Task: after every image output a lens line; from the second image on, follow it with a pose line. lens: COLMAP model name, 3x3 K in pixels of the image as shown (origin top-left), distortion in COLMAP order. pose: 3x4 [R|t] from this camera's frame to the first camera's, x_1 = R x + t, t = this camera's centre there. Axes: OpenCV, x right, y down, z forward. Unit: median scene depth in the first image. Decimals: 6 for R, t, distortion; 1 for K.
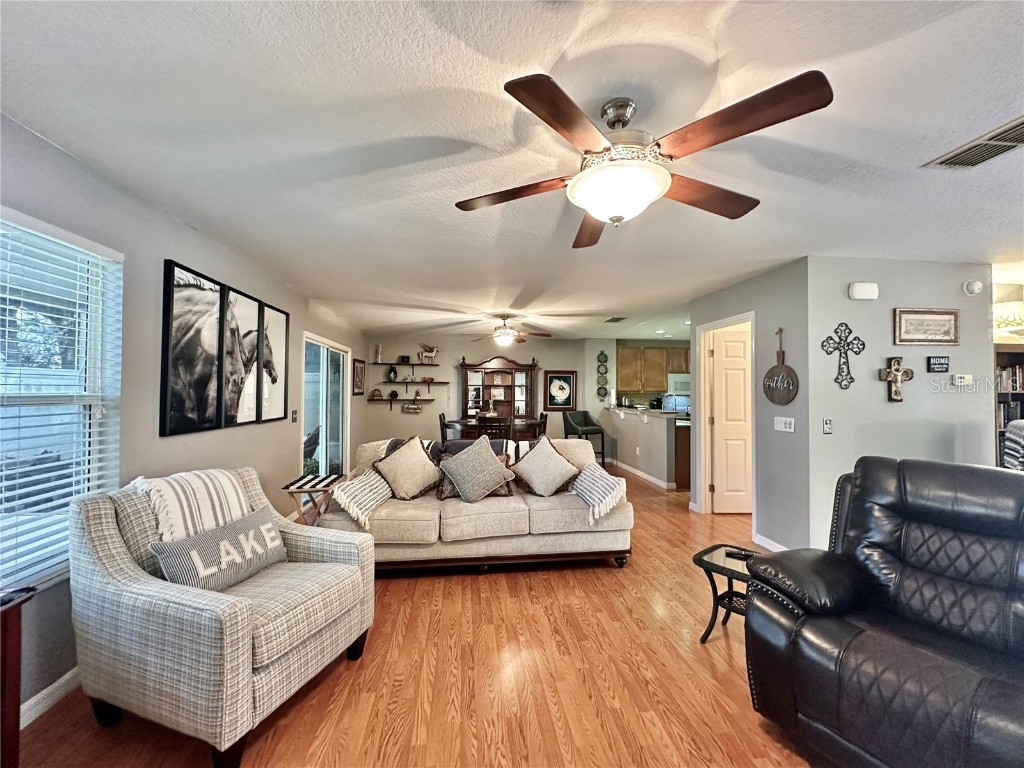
lens RADIAL K [[408.3, 0, 512.6], [0, 408.3, 384.3], [0, 0, 1]] dist [-0.000348, 0.000753]
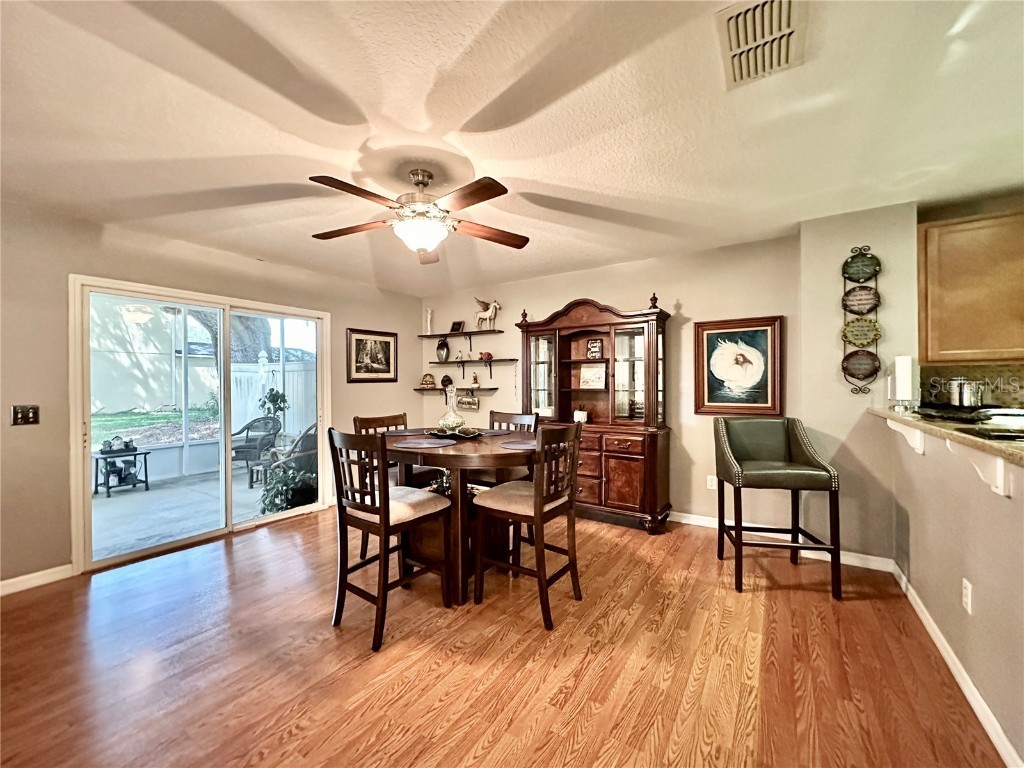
lens RADIAL K [[408.9, 0, 512.8], [0, 408.9, 383.8], [0, 0, 1]] dist [-0.001370, 0.000018]
pose [[0.764737, -0.010431, -0.644258, 0.523513], [0.025198, 0.999588, 0.013726, 0.053480], [0.643850, -0.026731, 0.764685, 1.312330]]
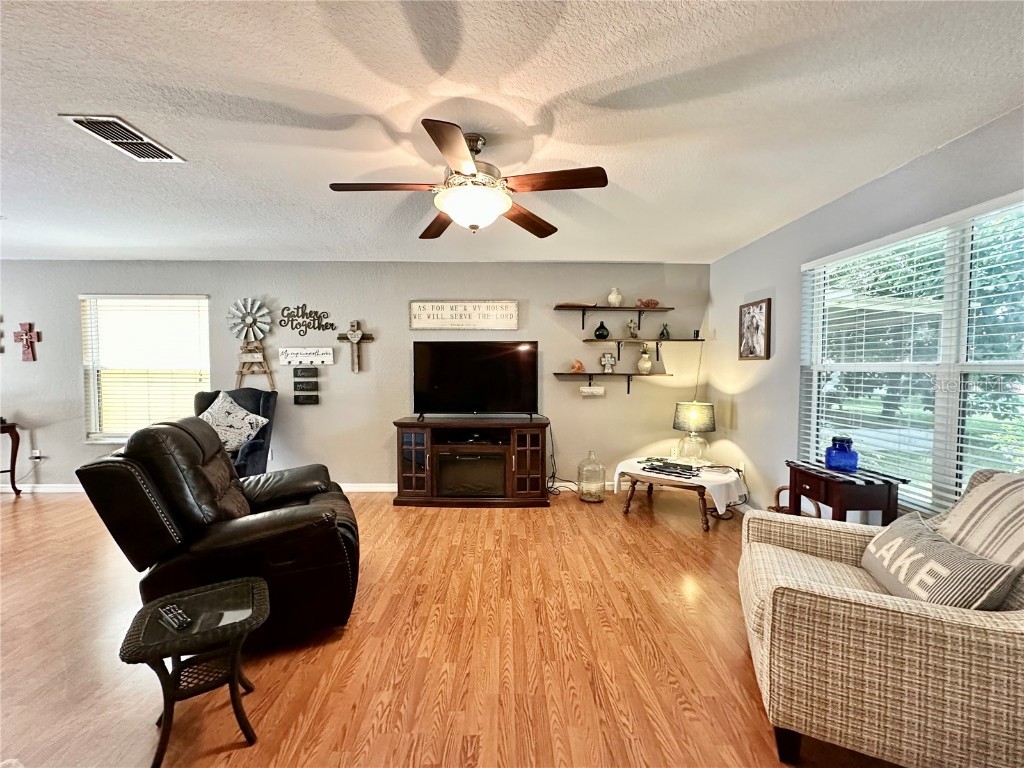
lens RADIAL K [[408.9, 0, 512.8], [0, 408.9, 383.8], [0, 0, 1]] dist [-0.001370, 0.000018]
pose [[-0.994968, -0.008800, 0.099805, -0.002392], [-0.006372, 0.999677, 0.024619, 0.031153], [-0.099989, 0.023859, -0.994702, 1.067605]]
